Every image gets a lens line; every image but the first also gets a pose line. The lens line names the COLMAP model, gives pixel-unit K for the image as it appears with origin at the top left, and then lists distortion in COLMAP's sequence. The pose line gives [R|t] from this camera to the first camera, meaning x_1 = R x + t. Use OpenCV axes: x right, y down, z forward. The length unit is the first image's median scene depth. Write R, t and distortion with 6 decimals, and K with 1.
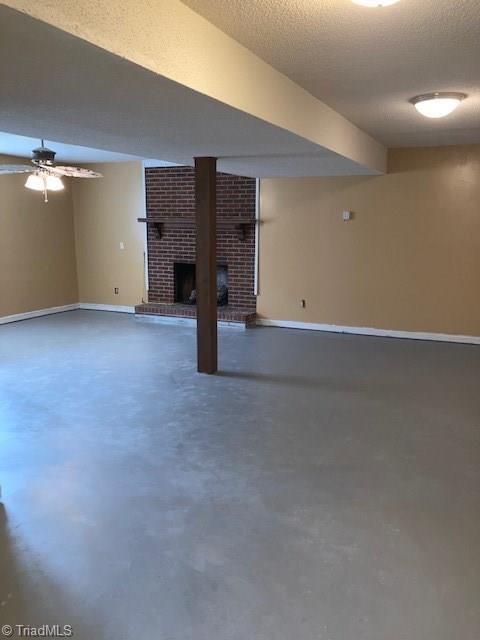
lens RADIAL K [[525.5, 0, 240.0], [0, 525.5, 320.0], [0, 0, 1]] dist [0.004449, -0.005916]
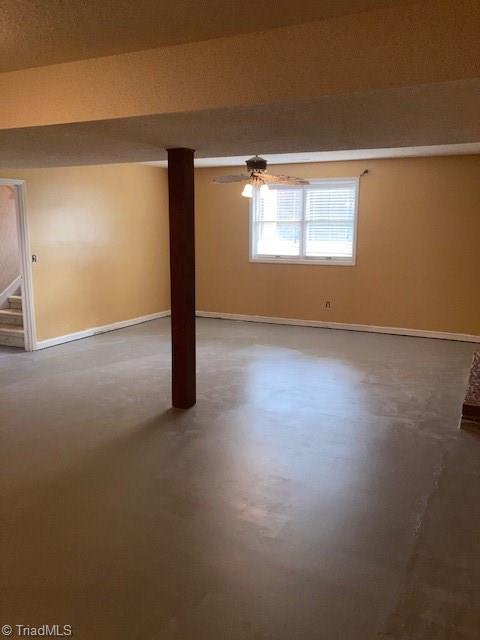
lens RADIAL K [[525.5, 0, 240.0], [0, 525.5, 320.0], [0, 0, 1]] dist [0.004449, -0.005916]
pose [[-0.005457, 0.187248, -0.982297, 0.477845], [-0.205899, 0.961053, 0.184342, -0.134178], [0.978558, 0.203260, 0.033310, 0.665186]]
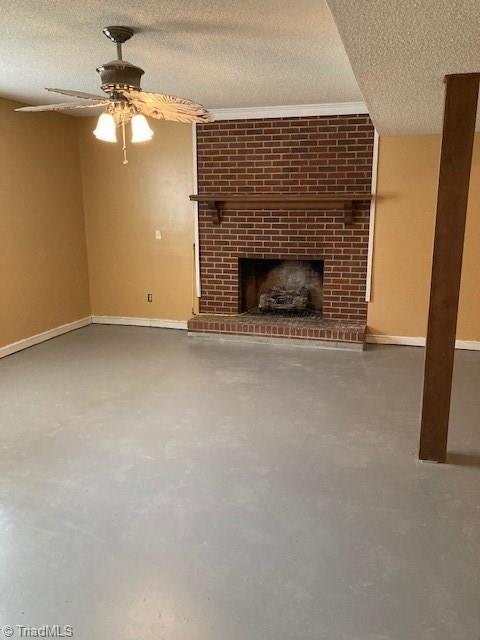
lens RADIAL K [[525.5, 0, 240.0], [0, 525.5, 320.0], [0, 0, 1]] dist [0.004449, -0.005916]
pose [[0.991331, -0.040687, 0.124927, -0.220252], [0.035849, 0.998527, 0.040735, -0.054527], [-0.126400, -0.035903, 0.991329, 0.294923]]
